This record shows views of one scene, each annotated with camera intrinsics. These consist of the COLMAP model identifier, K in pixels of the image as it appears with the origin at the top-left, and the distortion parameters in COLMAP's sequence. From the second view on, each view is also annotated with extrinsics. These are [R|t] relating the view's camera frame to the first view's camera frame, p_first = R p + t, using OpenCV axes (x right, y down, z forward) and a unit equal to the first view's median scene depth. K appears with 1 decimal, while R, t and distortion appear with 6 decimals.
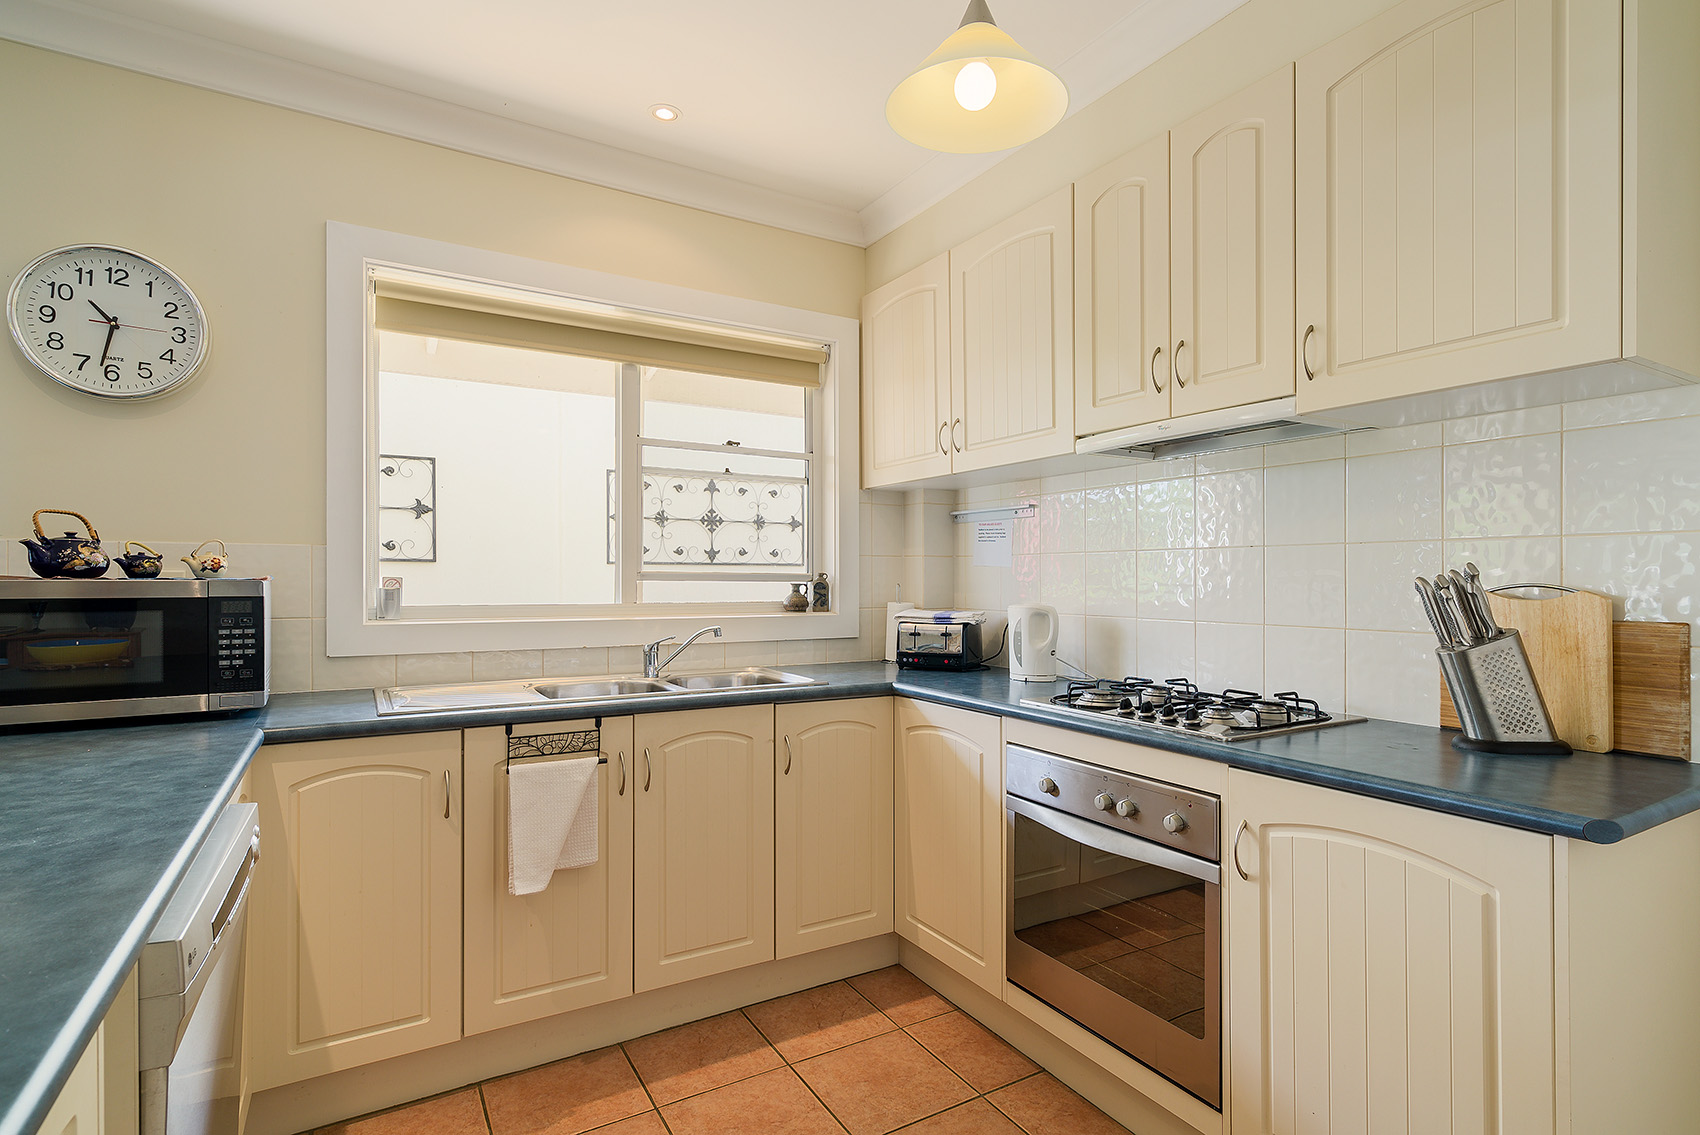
lens RADIAL K [[829.1, 0, 852.6], [0, 829.1, 573.1], [0, 0, 1]] dist [0.012308, -0.001757]
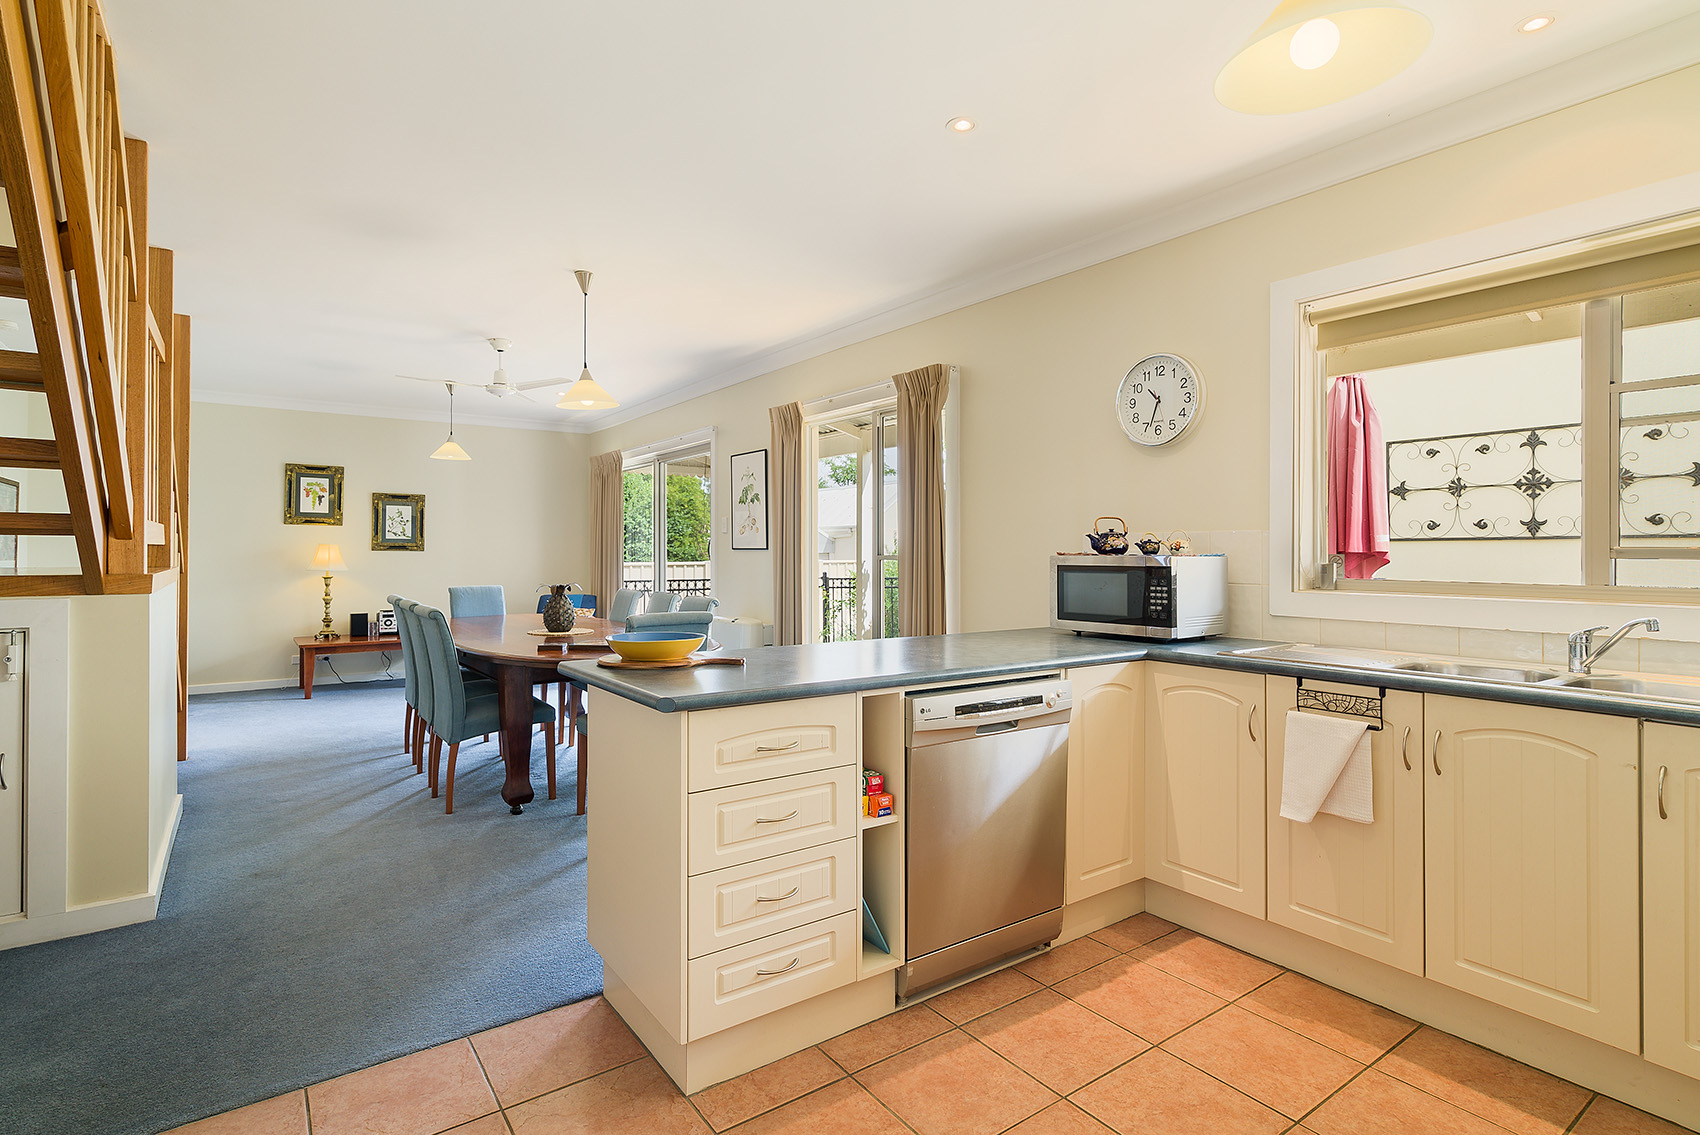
lens RADIAL K [[829.1, 0, 849.8], [0, 829.1, 558.0], [0, 0, 1]] dist [0.012308, -0.001757]
pose [[0.091971, -0.000337, -0.995762, 0.717162], [0.003107, 0.999995, -0.000052, 0.010446], [0.995757, -0.003089, 0.091972, 0.258620]]
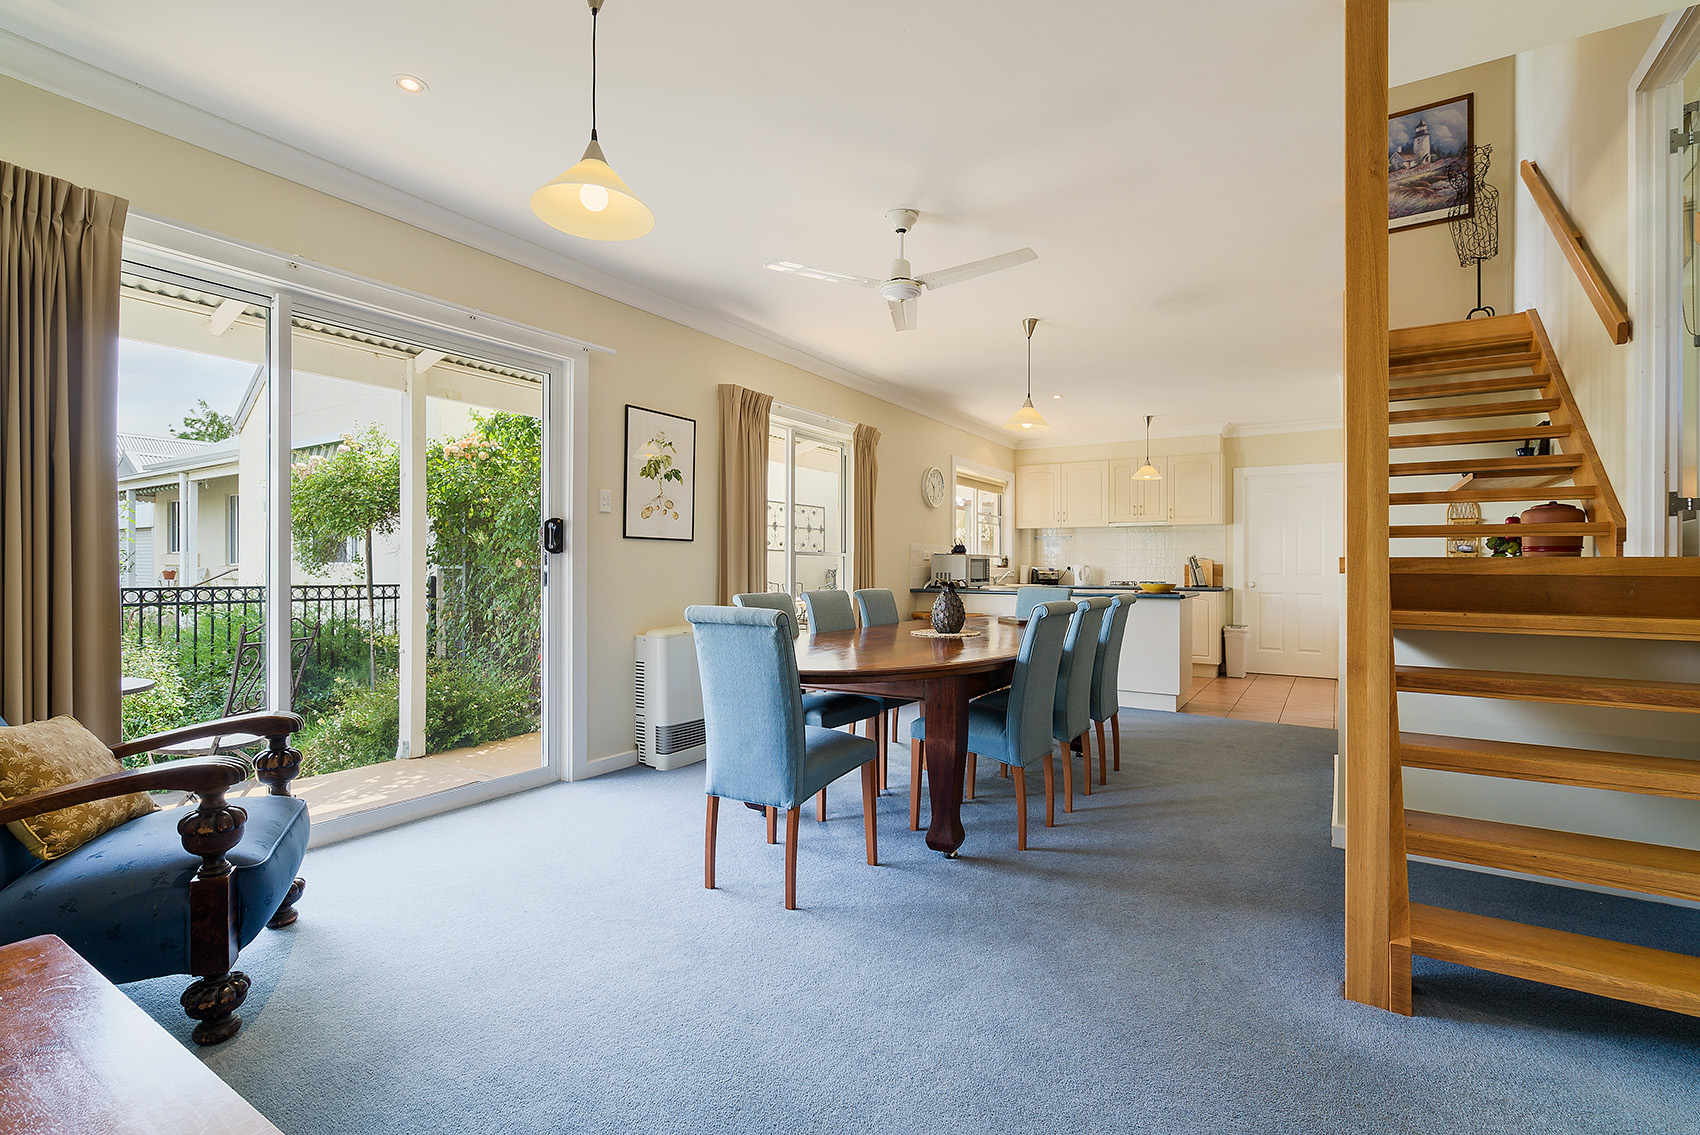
lens RADIAL K [[775.5, 0, 849.6], [0, 775.5, 566.2], [0, 0, 1]] dist [0.002401, 0.001634]
pose [[0.889880, 0.005398, 0.456163, -0.808200], [-0.008228, 0.999957, 0.004218, 0.014097], [-0.456121, -0.007507, 0.889886, -0.564840]]
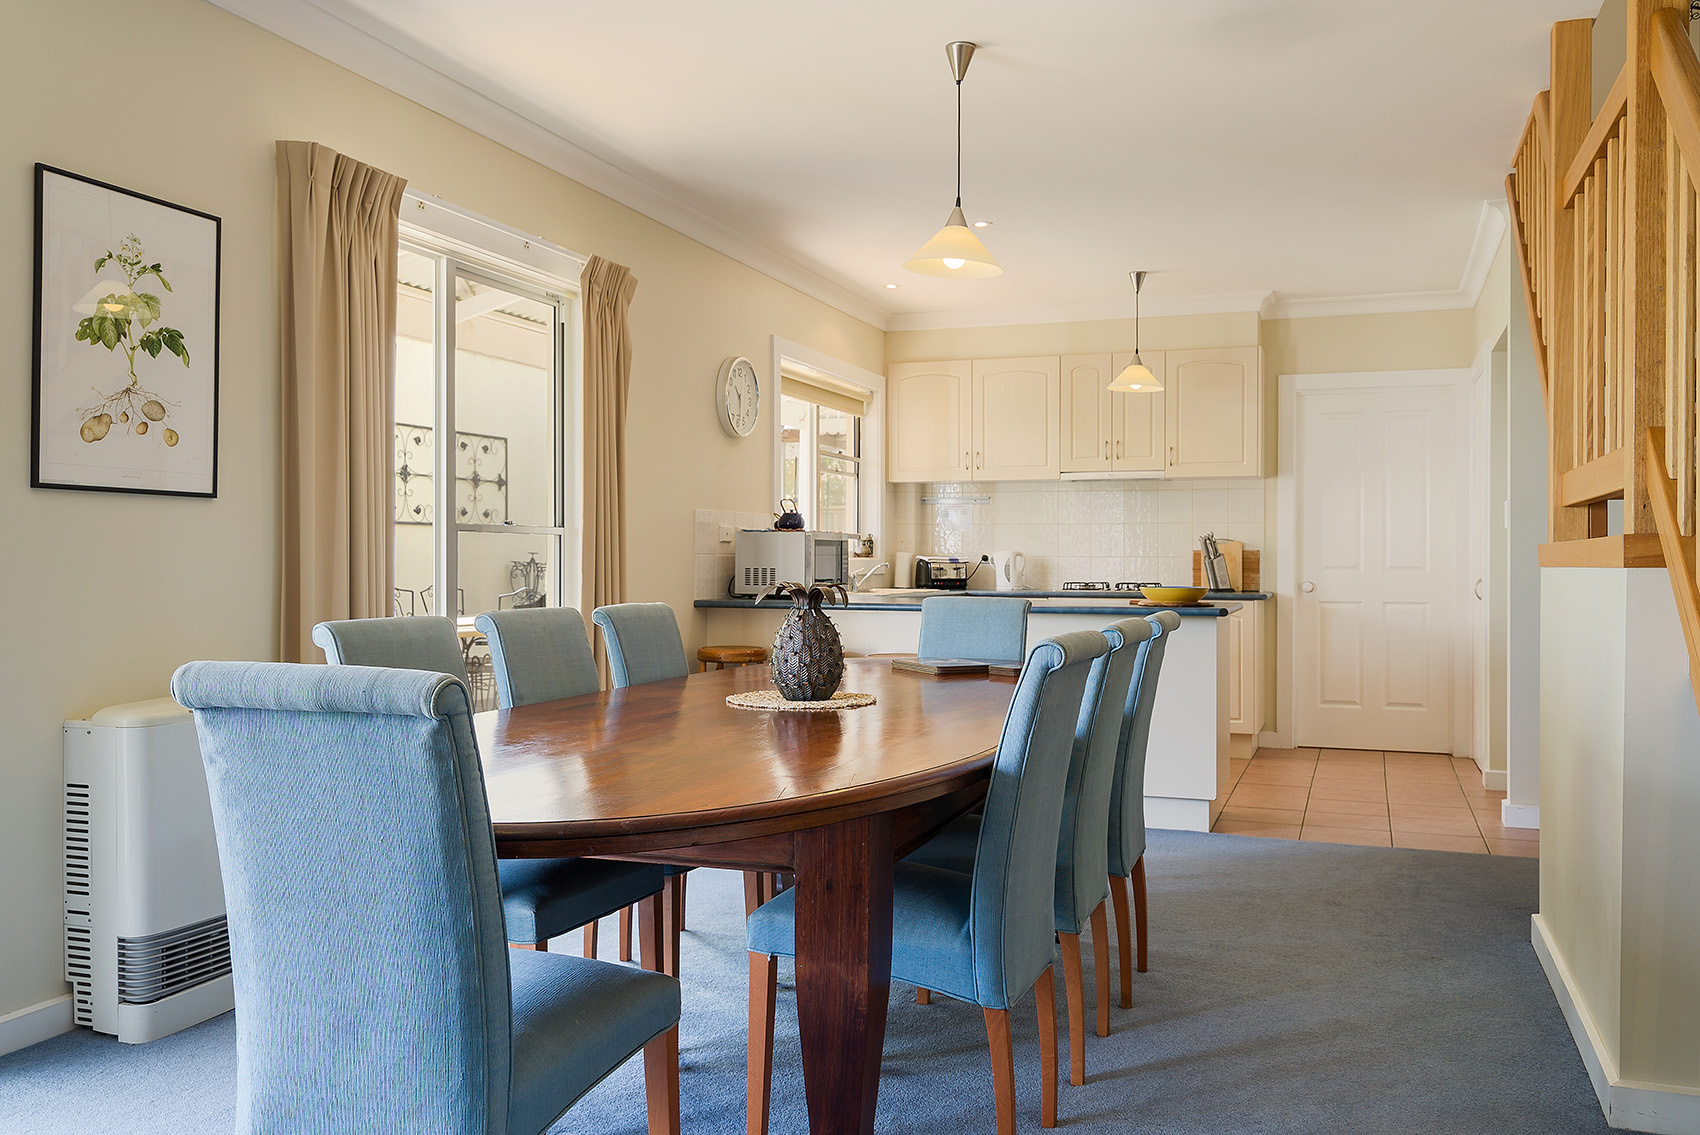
lens RADIAL K [[1410.1, 0, 846.0], [0, 1410.1, 558.5], [0, 0, 1]] dist [0.001988, 0.007298]
pose [[0.775153, 0.002123, 0.631770, -0.775635], [-0.007032, 0.999961, 0.005268, 0.014708], [-0.631734, -0.008526, 0.775138, -0.470752]]
